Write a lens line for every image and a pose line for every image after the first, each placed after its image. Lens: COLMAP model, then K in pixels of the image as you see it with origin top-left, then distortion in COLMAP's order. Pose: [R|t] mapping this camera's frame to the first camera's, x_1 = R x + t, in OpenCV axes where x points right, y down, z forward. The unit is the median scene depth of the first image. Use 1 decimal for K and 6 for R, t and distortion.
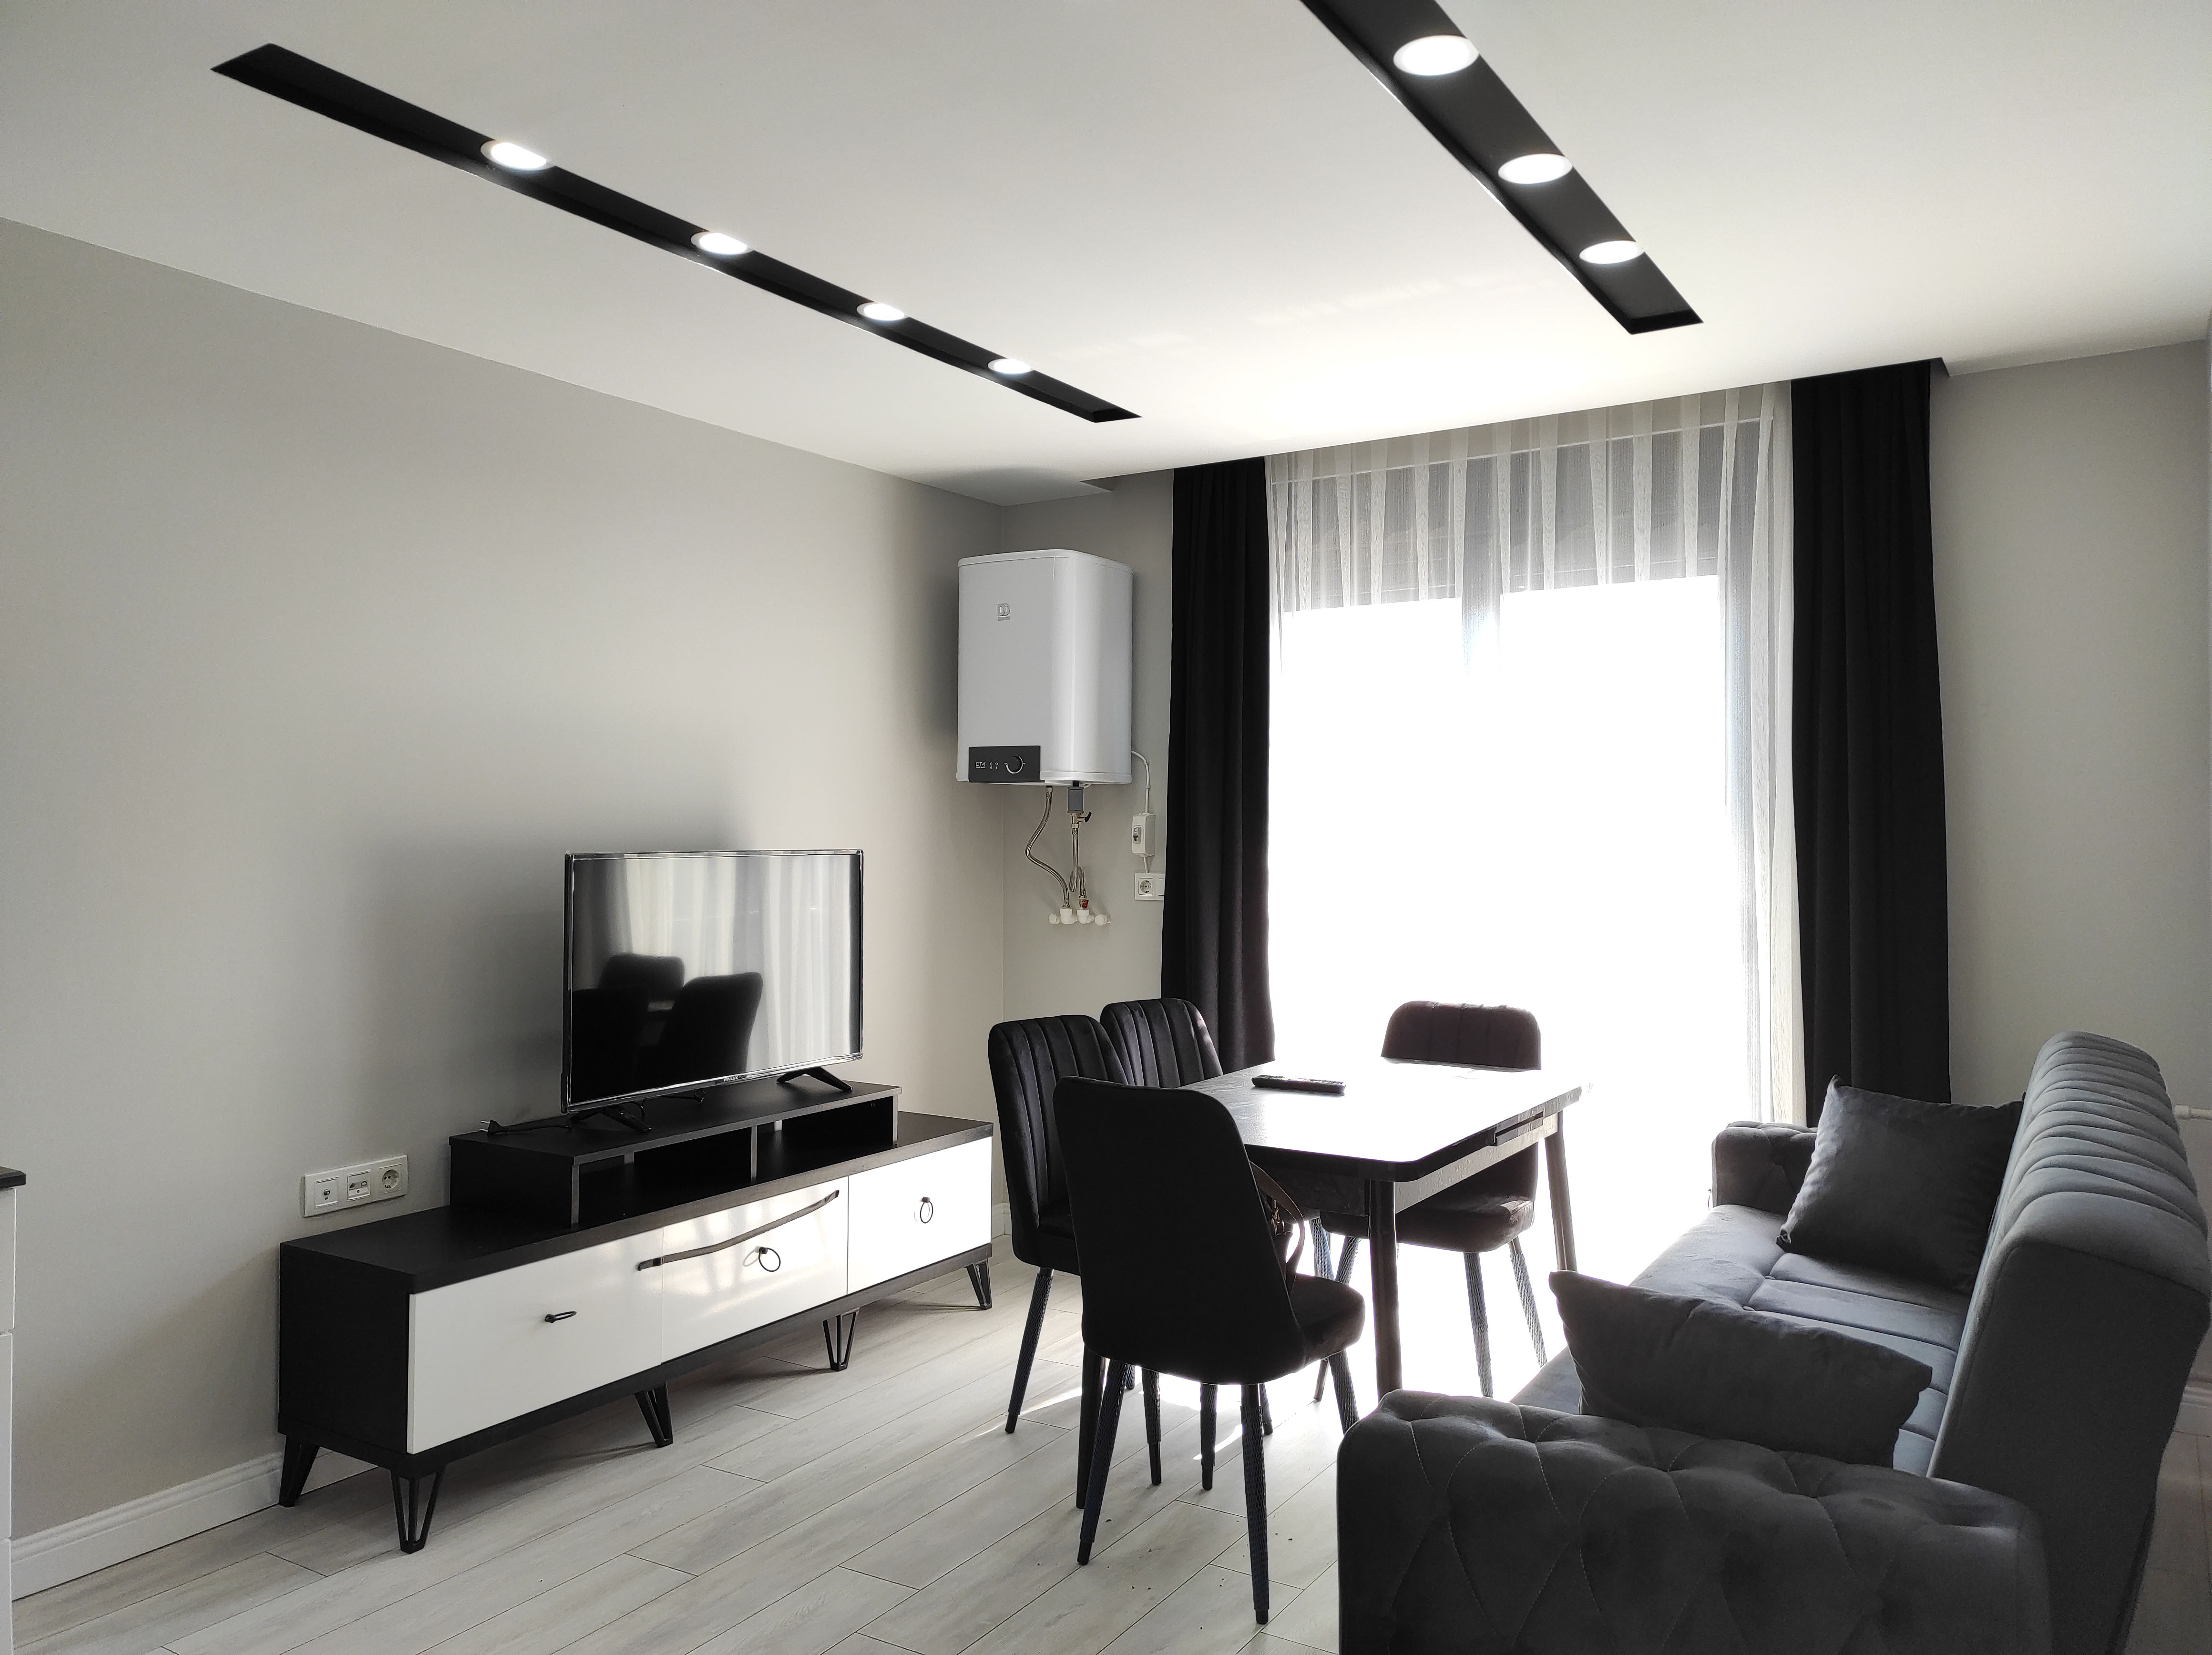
lens RADIAL K [[1614.9, 0, 1114.9], [0, 1614.9, 815.6], [0, 0, 1]] dist [0.077544, -0.091627]
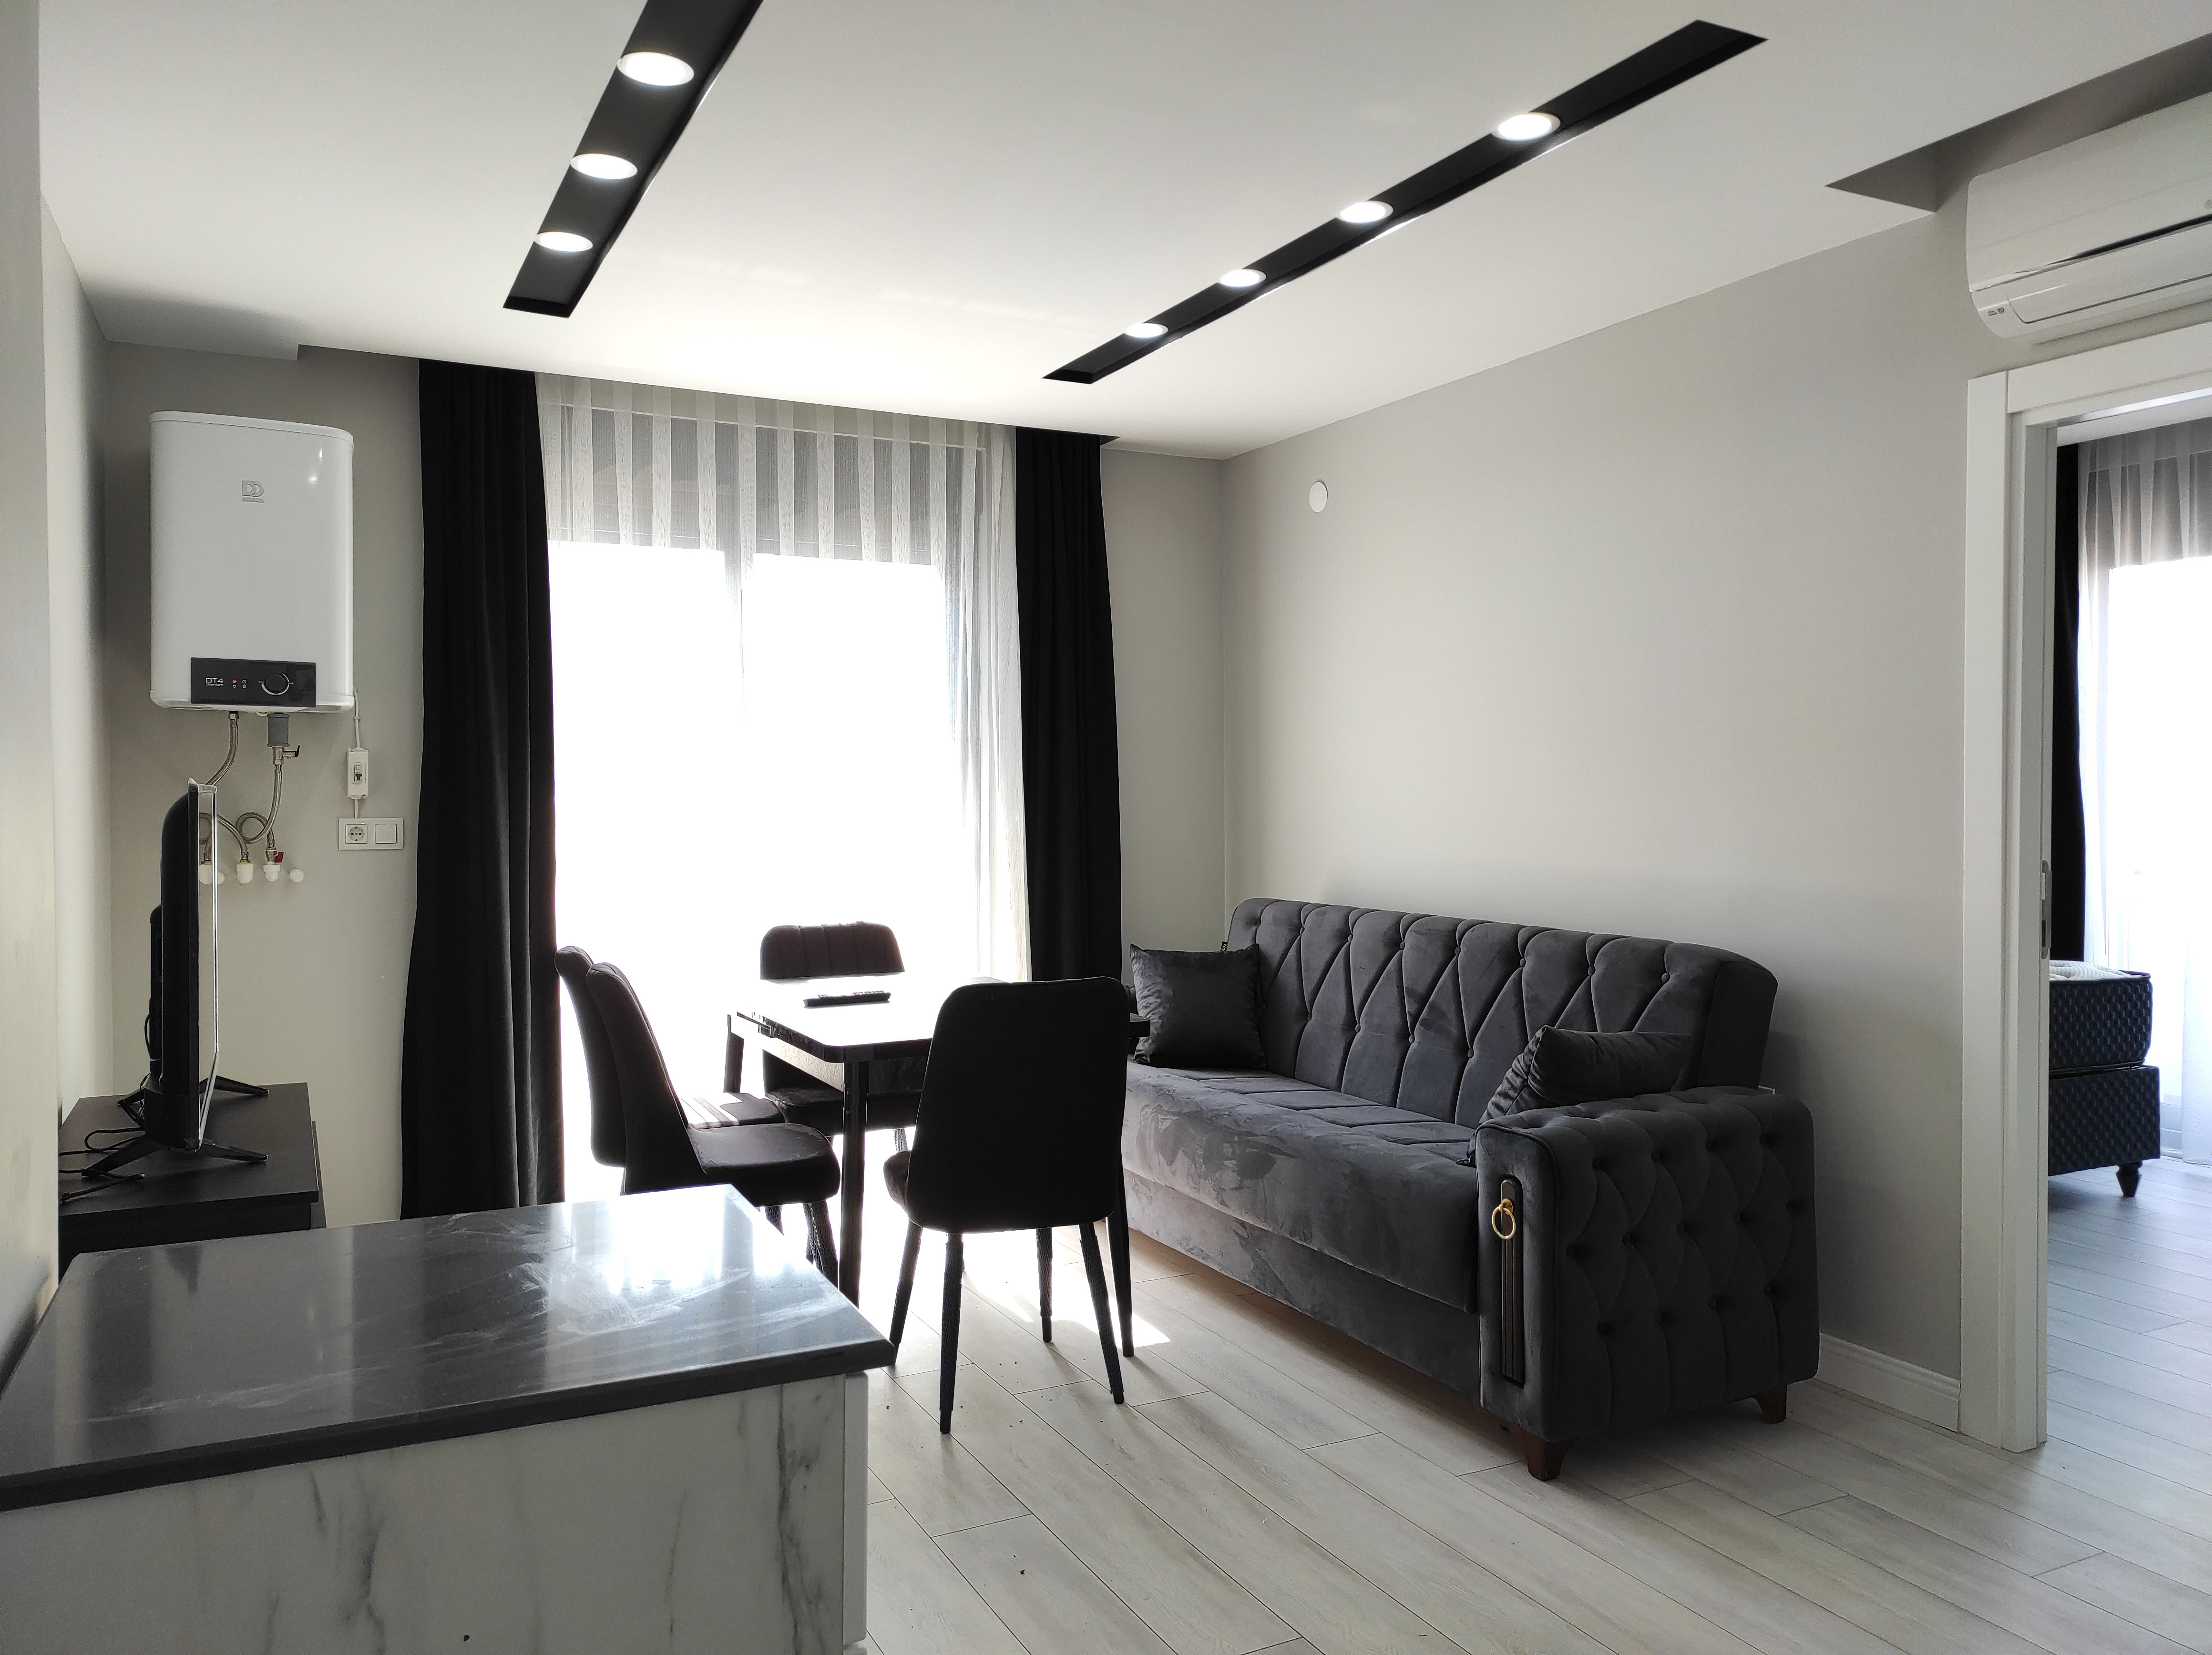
lens RADIAL K [[1614.9, 0, 1114.9], [0, 1614.9, 815.6], [0, 0, 1]] dist [0.077544, -0.091627]
pose [[0.515102, -0.013275, 0.857026, -0.558610], [-0.005794, 0.999803, 0.018969, 0.016502], [-0.857109, -0.014737, 0.514924, 0.222095]]
